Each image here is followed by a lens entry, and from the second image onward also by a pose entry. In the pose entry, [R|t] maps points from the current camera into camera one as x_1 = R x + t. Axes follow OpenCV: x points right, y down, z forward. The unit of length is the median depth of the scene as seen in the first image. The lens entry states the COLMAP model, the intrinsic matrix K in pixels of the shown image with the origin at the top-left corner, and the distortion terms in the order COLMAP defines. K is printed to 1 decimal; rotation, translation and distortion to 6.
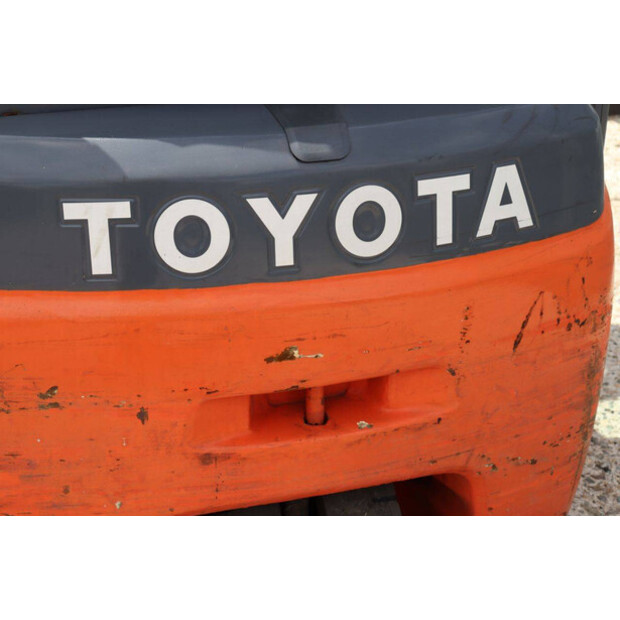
lens RADIAL K [[1138.2, 0, 312.4], [0, 1138.2, 305.6], [0, 0, 1]] dist [0.193416, 0.000000]
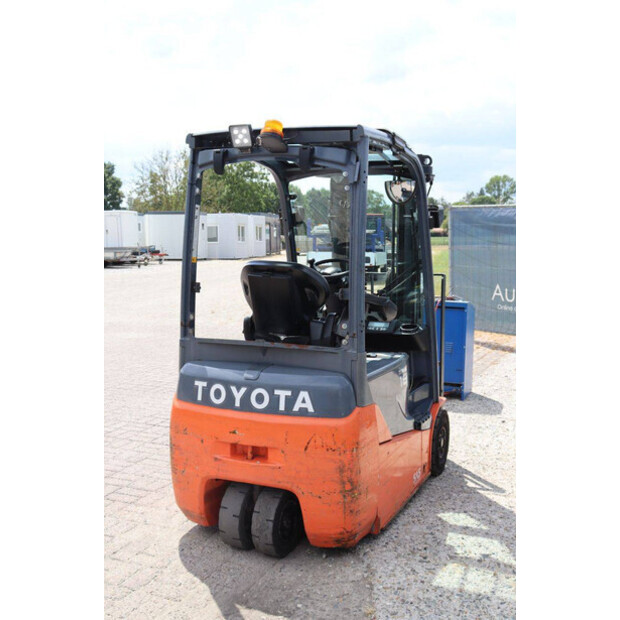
lens RADIAL K [[766.5, 0, 312.1], [0, 766.5, 308.7], [0, 0, 1]] dist [0.023680, 0.000000]
pose [[0.744646, 0.053675, -0.665298, 1.680486], [-0.273860, 0.933566, -0.231204, 0.166206], [0.608689, 0.354364, 0.709876, -0.672440]]
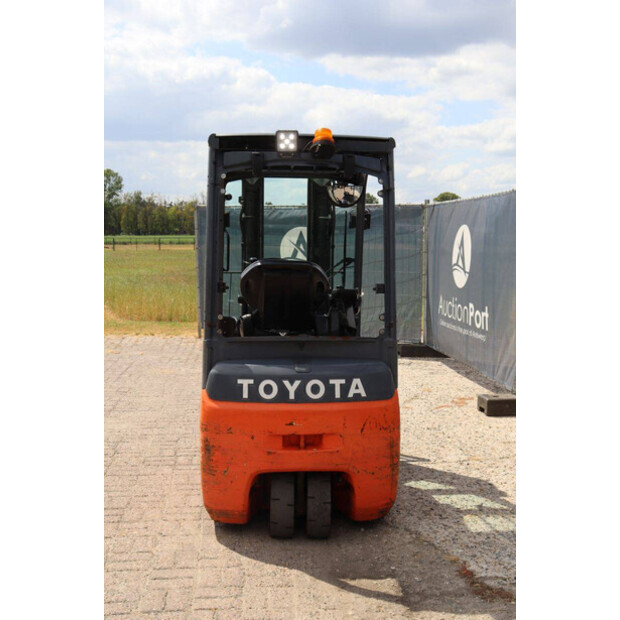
lens RADIAL K [[836.9, 0, 307.6], [0, 836.9, 309.9], [0, 0, 1]] dist [0.069278, 0.000000]
pose [[0.973482, 0.010980, -0.228500, 0.631249], [-0.087675, 0.940485, -0.328329, 0.570275], [0.211296, 0.339656, 0.916508, -1.578465]]
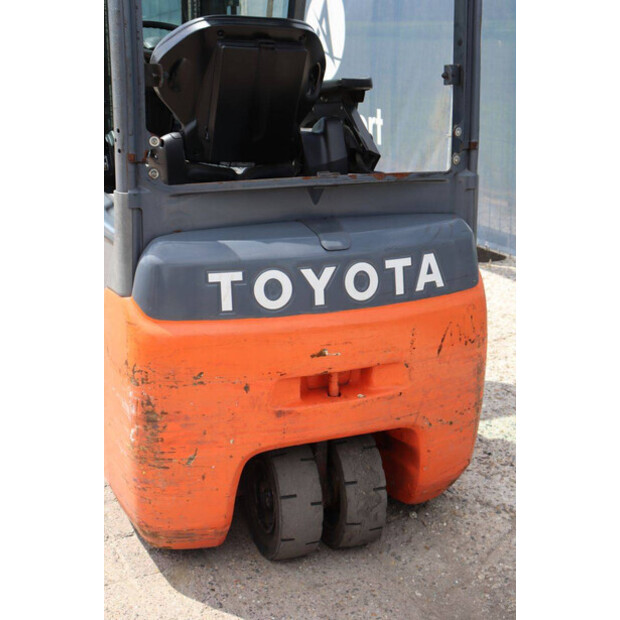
lens RADIAL K [[977.0, 0, 315.3], [0, 977.0, 306.5], [0, 0, 1]] dist [0.120829, 0.000000]
pose [[0.994779, -0.033243, 0.096486, -0.179664], [0.047578, 0.987493, -0.150313, 0.201688], [-0.090283, 0.154119, 0.983919, -0.573823]]
